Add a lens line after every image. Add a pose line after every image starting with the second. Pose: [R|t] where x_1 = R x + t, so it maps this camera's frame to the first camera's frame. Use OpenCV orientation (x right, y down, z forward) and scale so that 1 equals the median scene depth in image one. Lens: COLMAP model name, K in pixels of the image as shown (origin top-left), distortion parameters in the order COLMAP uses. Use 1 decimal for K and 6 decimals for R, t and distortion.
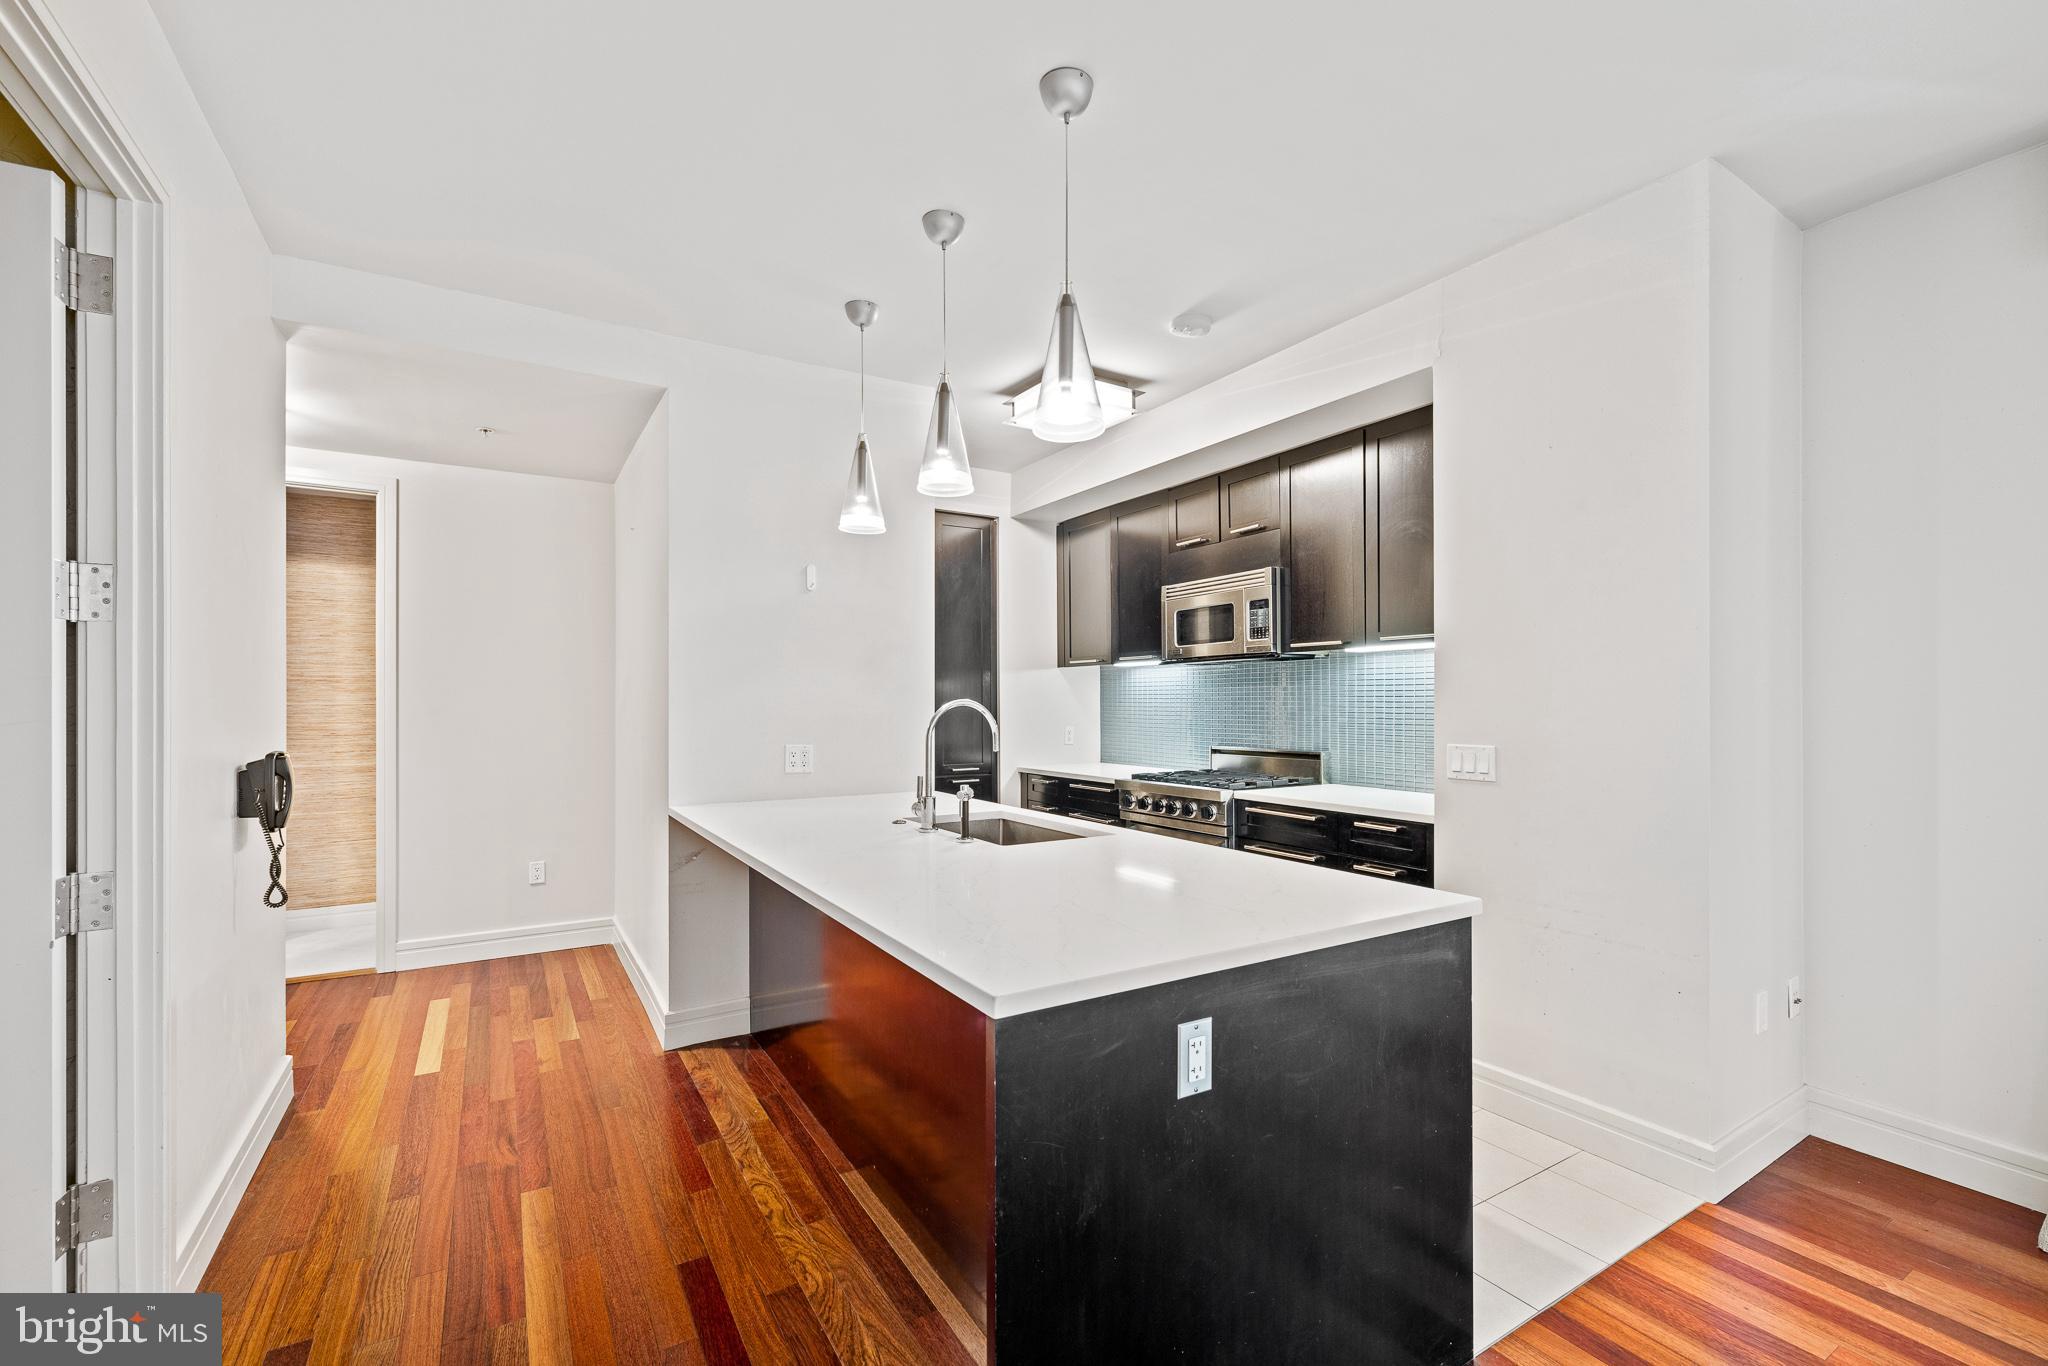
lens RADIAL K [[864.4, 0, 1013.0], [0, 864.4, 701.9], [0, 0, 1]] dist [-0.003903, 0.001990]
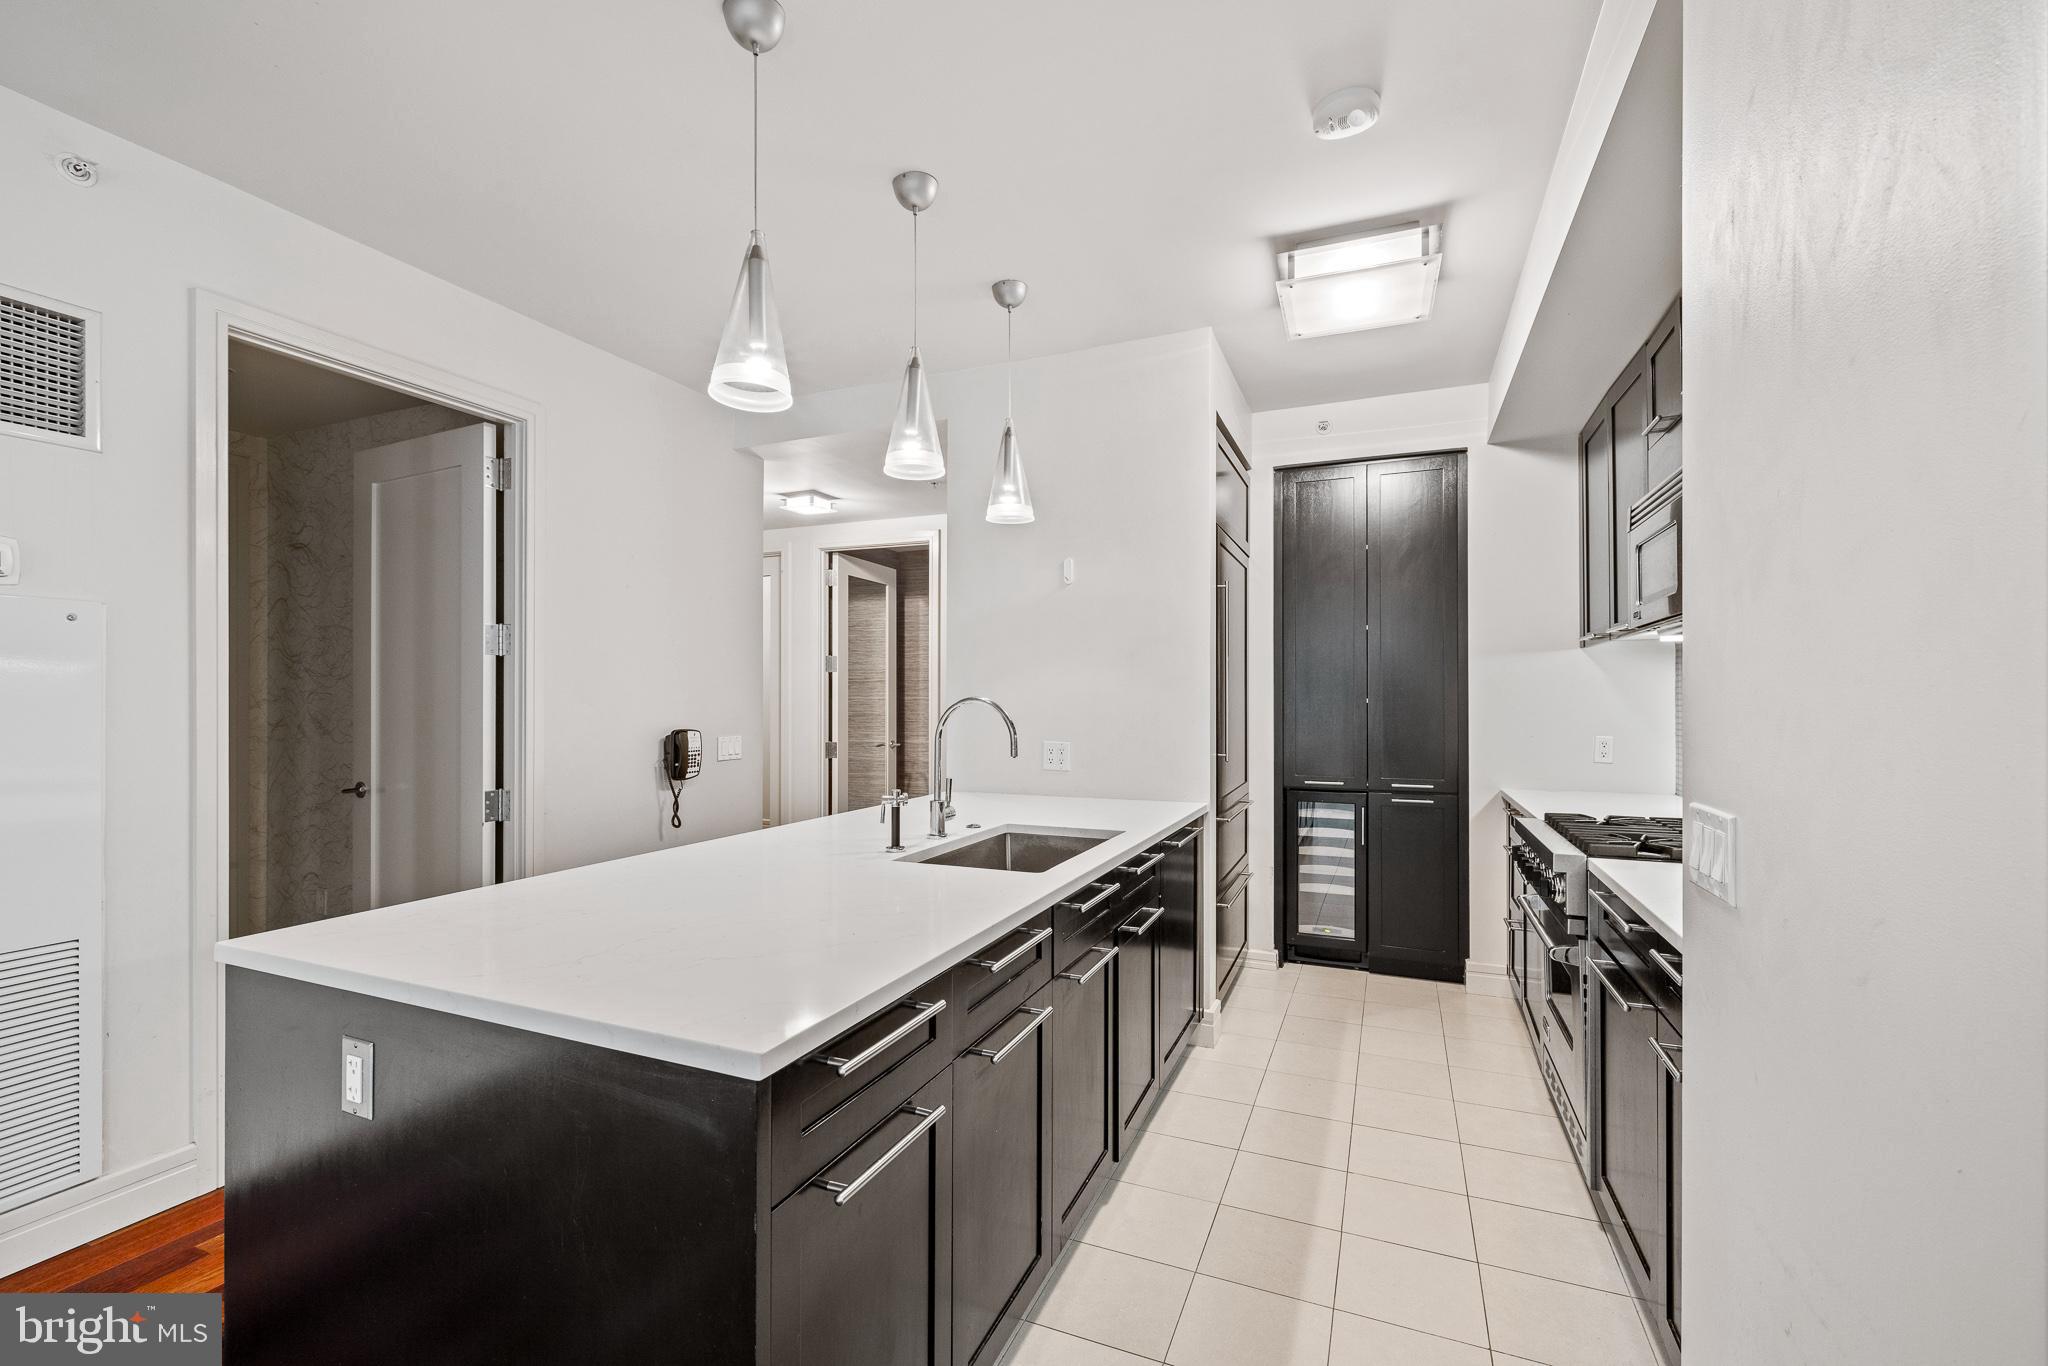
lens RADIAL K [[864.4, 0, 1020.6], [0, 864.4, 696.4], [0, 0, 1]] dist [-0.003903, 0.001990]
pose [[0.585978, 0.001014, -0.810326, 0.475429], [-0.000933, 0.999999, 0.000576, -0.002552], [0.810327, 0.000419, 0.585978, 0.350337]]
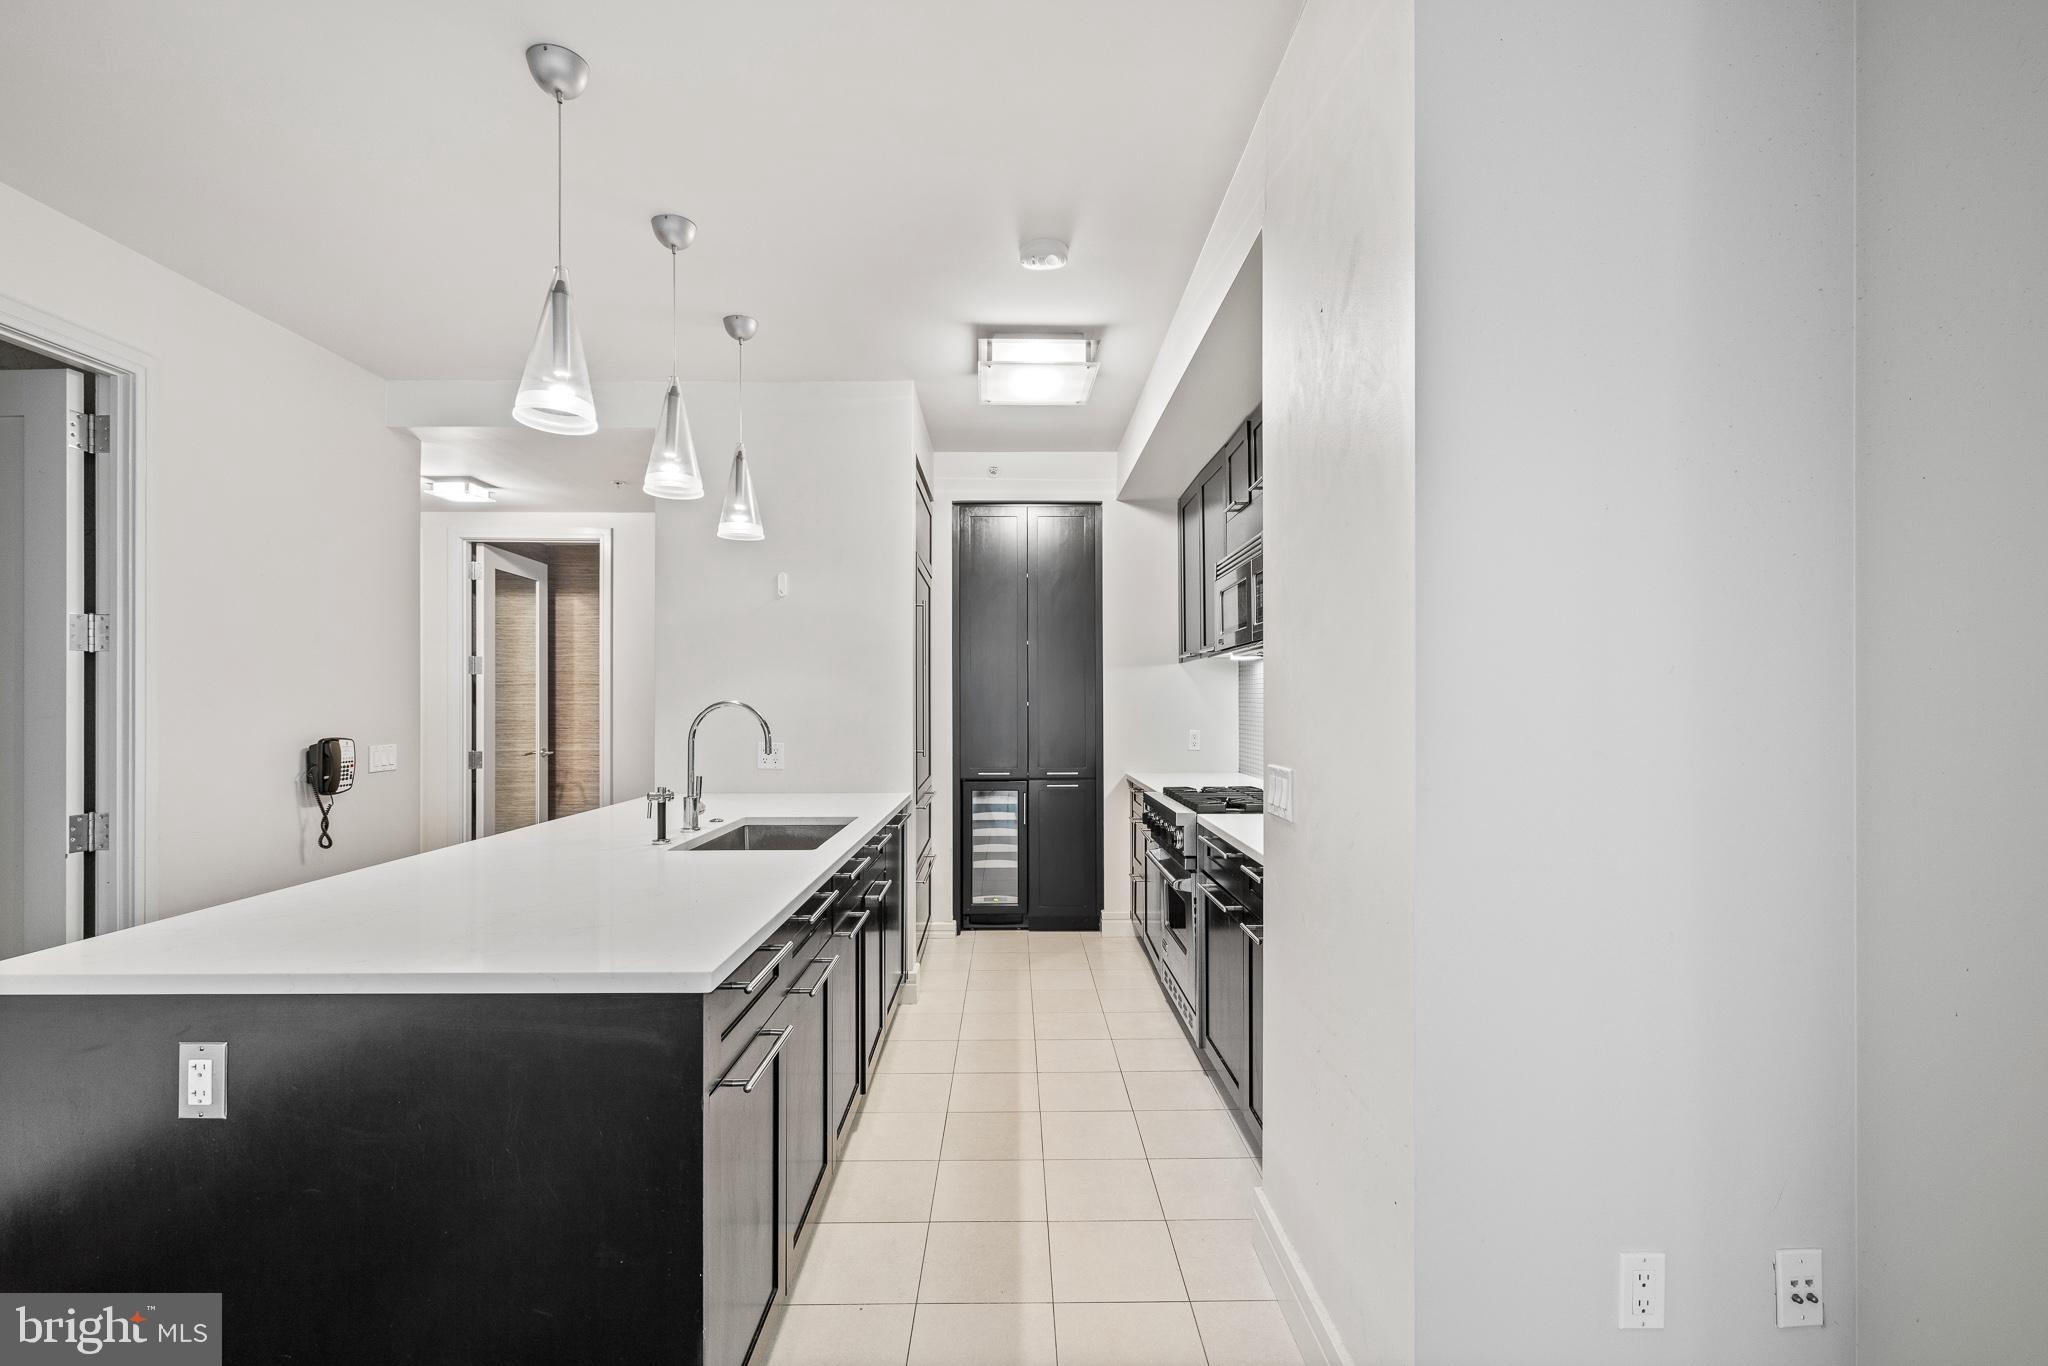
lens RADIAL K [[864.4, 0, 1016.5], [0, 864.4, 700.4], [0, 0, 1]] dist [-0.003903, 0.001990]
pose [[0.862222, -0.000413, -0.506531, 0.494909], [0.000254, 1.000000, -0.000383, -0.001753], [0.506531, 0.000201, 0.862222, 0.215074]]
